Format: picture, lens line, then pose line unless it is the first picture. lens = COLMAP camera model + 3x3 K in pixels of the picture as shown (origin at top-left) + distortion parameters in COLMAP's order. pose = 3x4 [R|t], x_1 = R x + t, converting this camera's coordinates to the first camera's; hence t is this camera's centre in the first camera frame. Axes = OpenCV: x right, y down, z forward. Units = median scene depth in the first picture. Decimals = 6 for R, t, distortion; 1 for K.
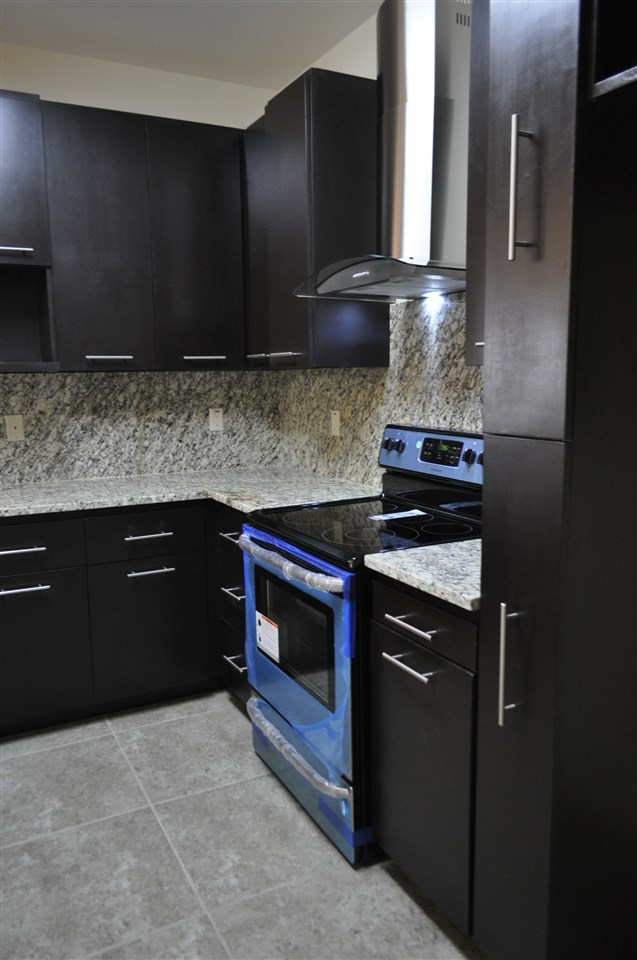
lens RADIAL K [[744.7, 0, 324.3], [0, 744.7, 478.3], [0, 0, 1]] dist [-0.001510, 0.001325]
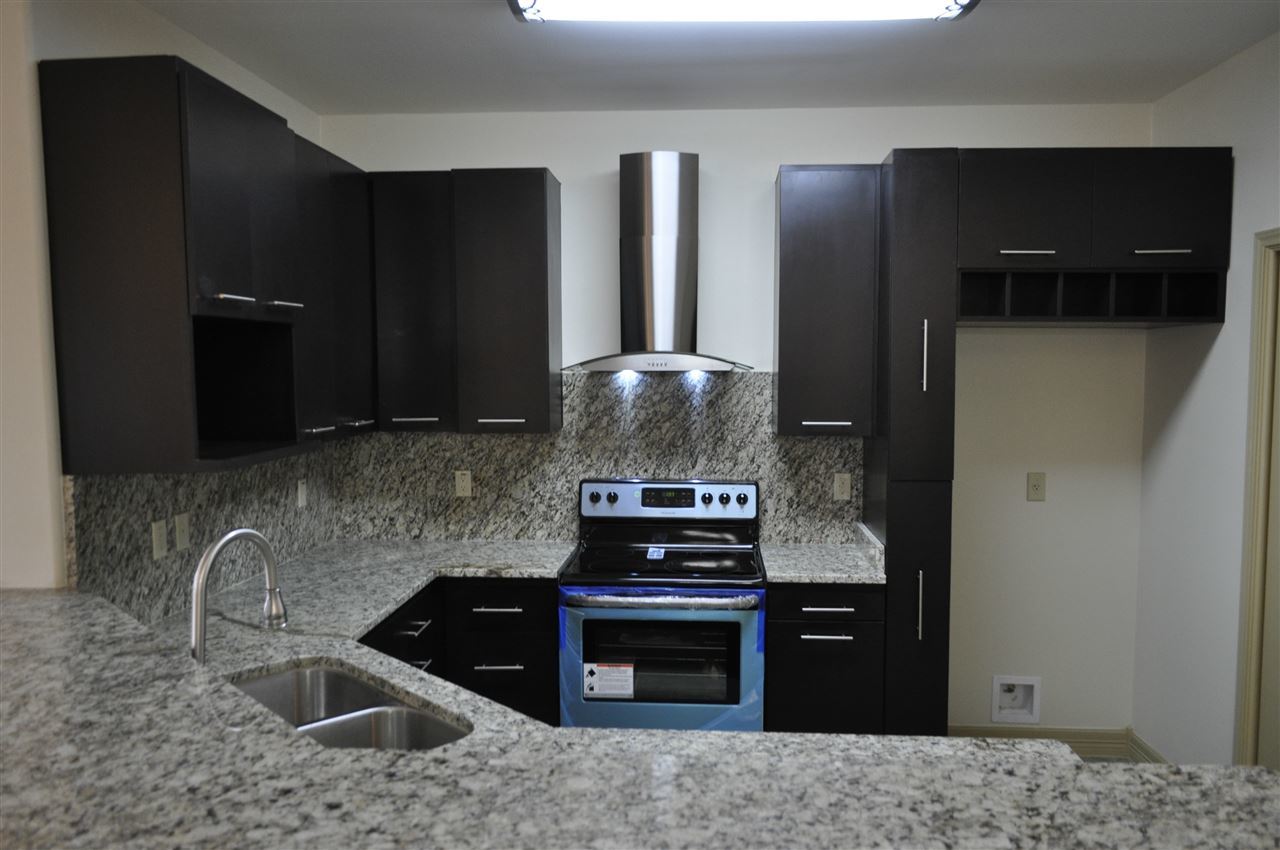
lens RADIAL K [[992.9, 0, 638.2], [0, 992.9, 438.5], [0, 0, 1]] dist [-0.001510, 0.001325]
pose [[0.527483, -0.053472, 0.847881, -1.115693], [0.115812, 0.993227, -0.009410, -0.108884], [-0.841635, 0.103159, 0.530103, 0.129167]]
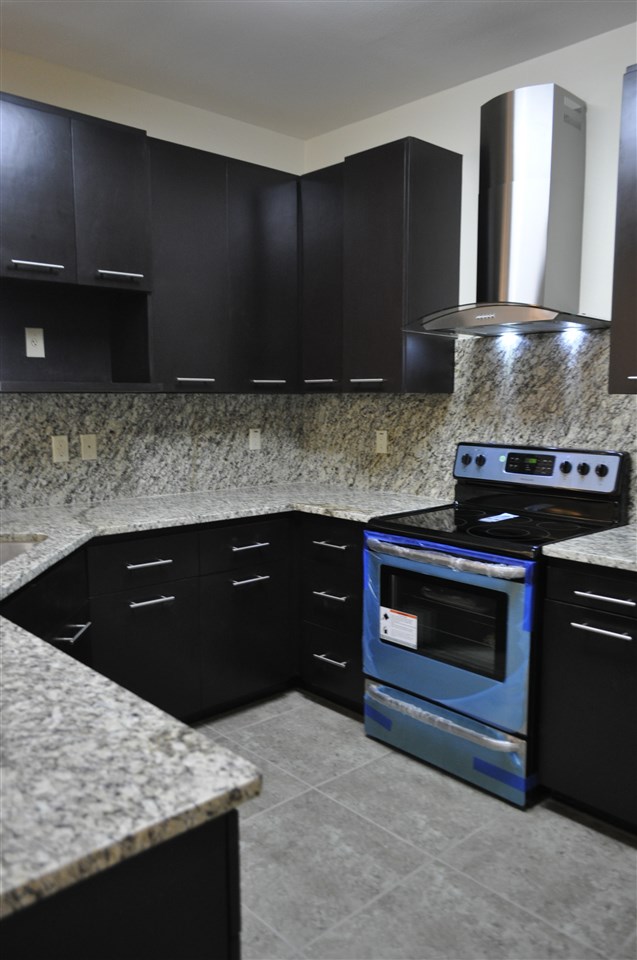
lens RADIAL K [[744.7, 0, 323.4], [0, 744.7, 478.4], [0, 0, 1]] dist [-0.001510, 0.001325]
pose [[0.965716, -0.014302, 0.259206, -0.417590], [0.022439, 0.999343, -0.028463, 0.012343], [-0.258628, 0.033304, 0.965403, -0.066514]]
